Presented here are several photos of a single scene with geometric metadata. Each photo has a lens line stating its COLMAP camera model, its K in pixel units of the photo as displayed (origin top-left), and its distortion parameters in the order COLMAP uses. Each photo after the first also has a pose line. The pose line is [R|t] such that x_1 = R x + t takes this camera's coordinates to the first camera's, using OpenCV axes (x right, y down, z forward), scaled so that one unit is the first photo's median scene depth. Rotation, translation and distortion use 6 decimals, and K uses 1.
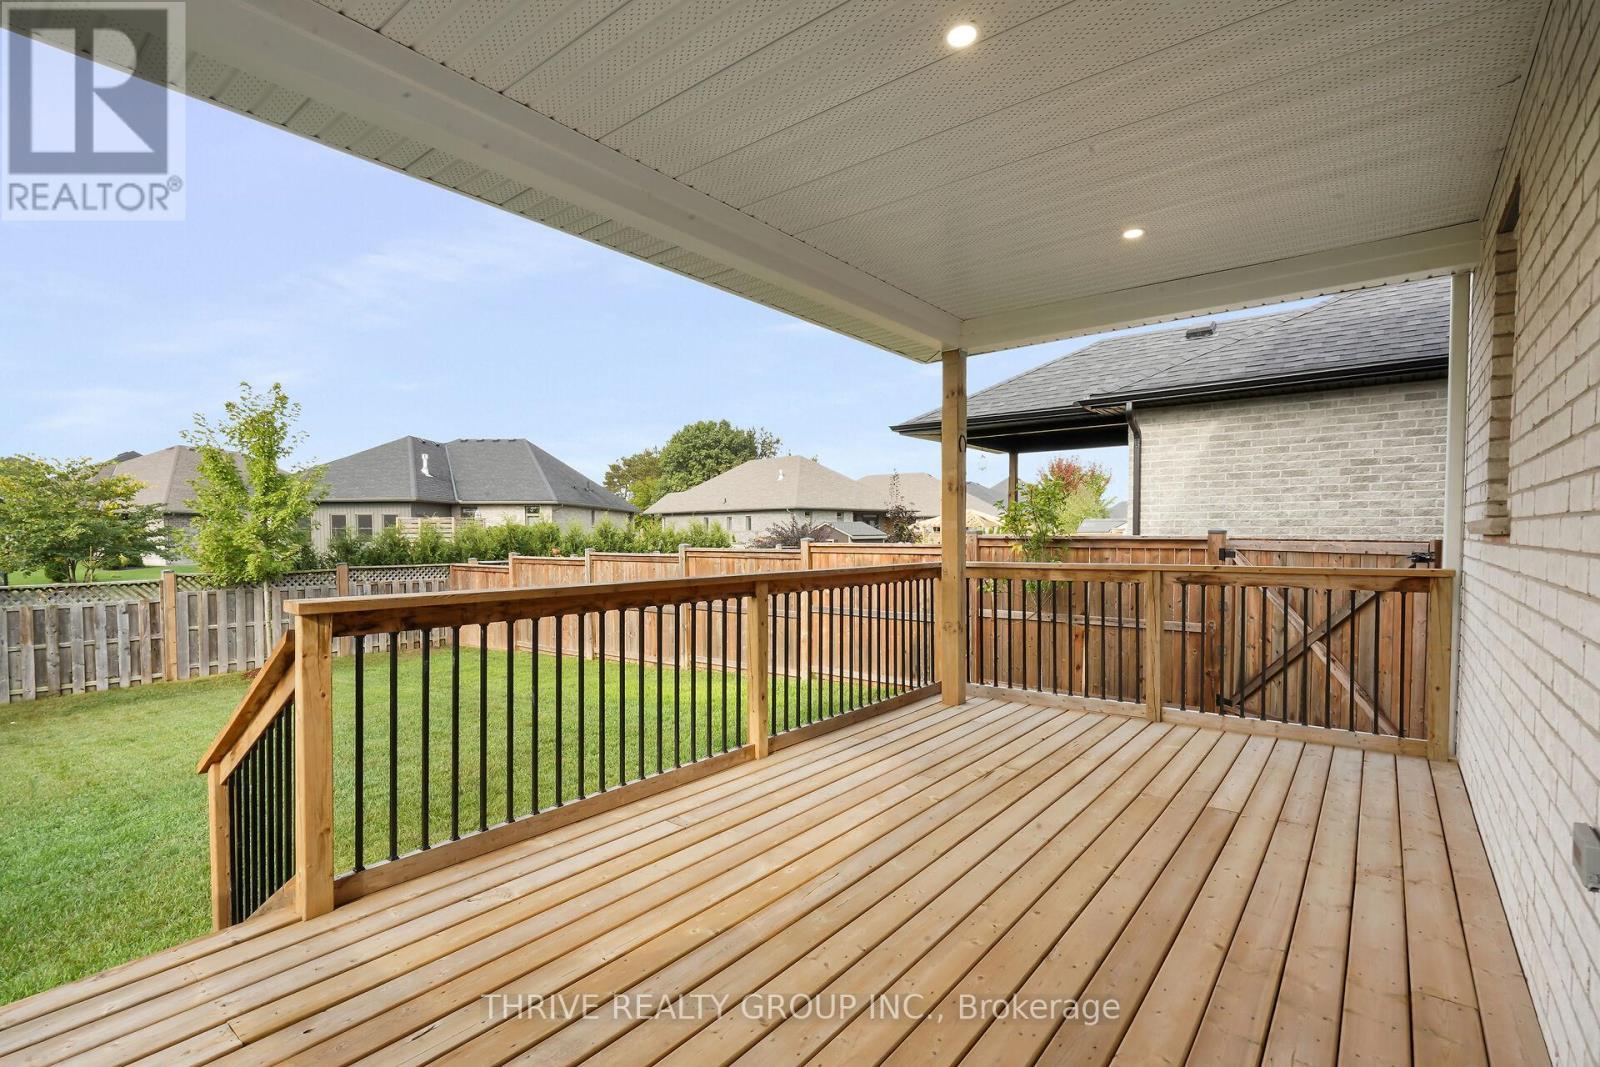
lens RADIAL K [[759.6, 0, 796.1], [0, 759.6, 525.1], [0, 0, 1]] dist [-0.001369, -0.000034]
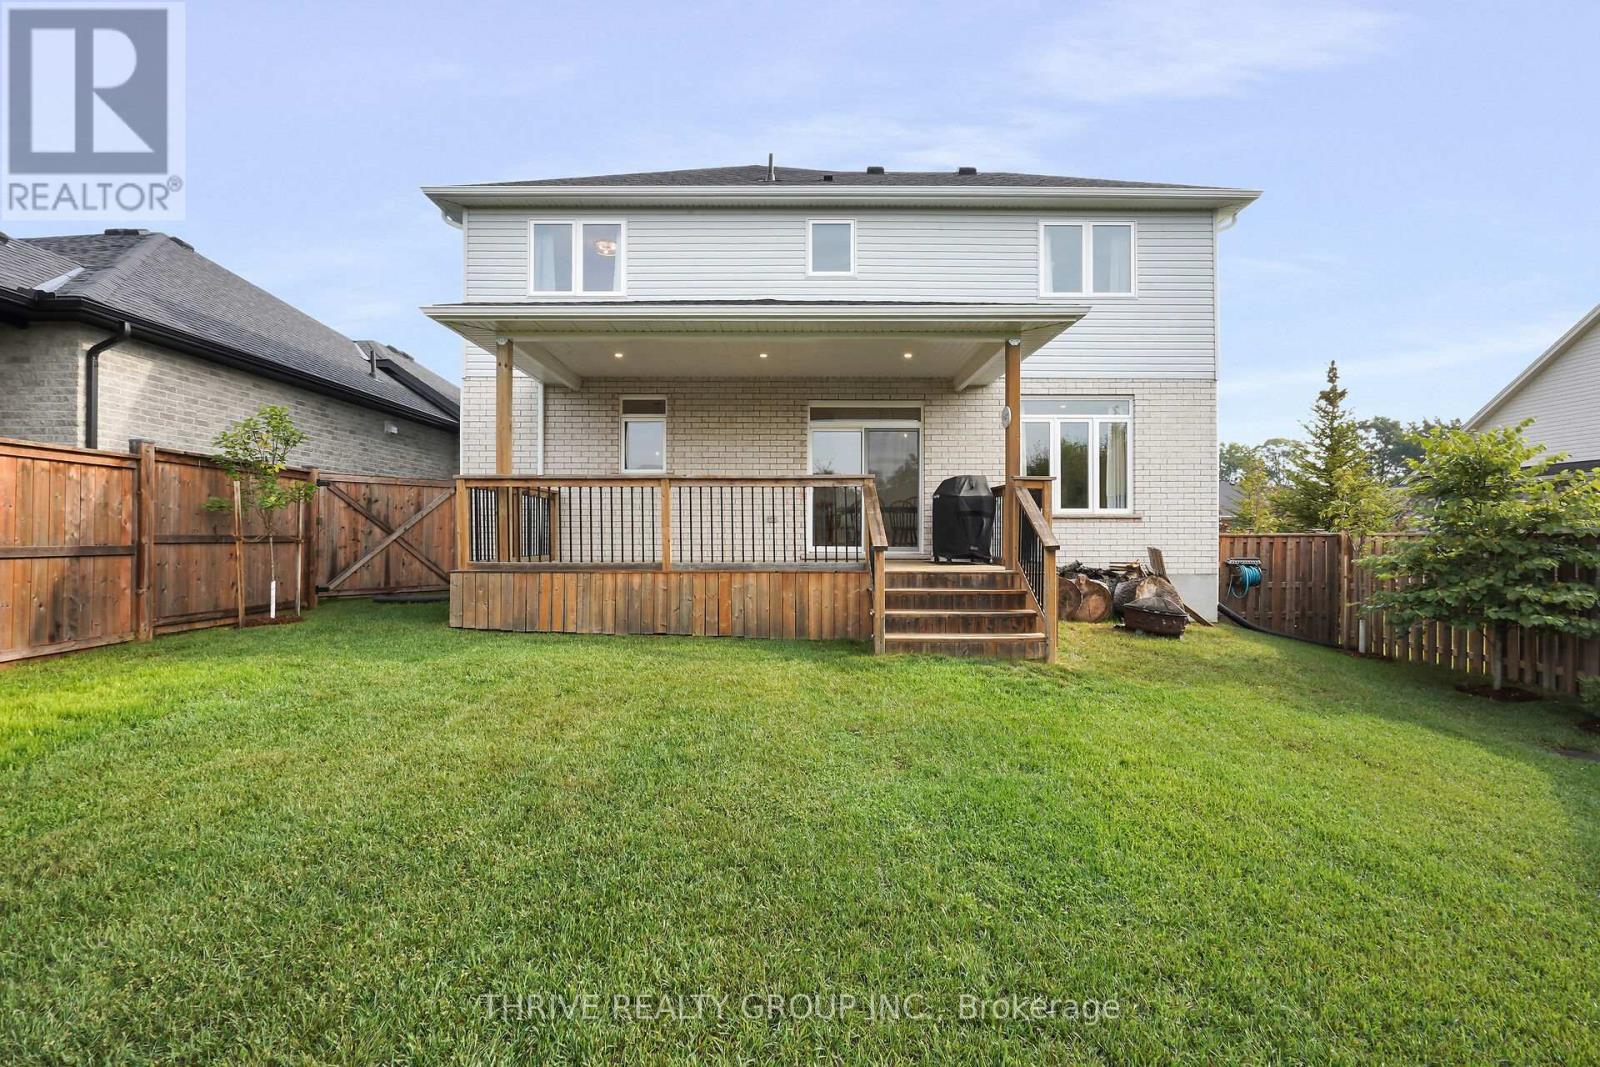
lens RADIAL K [[743.9, 0, 791.5], [0, 743.9, 523.1], [0, 0, 1]] dist [0.001460, 0.000665]
pose [[-0.633386, 0.015296, 0.773685, -0.859816], [-0.008746, 0.999599, -0.026923, 0.115125], [-0.773787, -0.023819, -0.632998, 0.988705]]
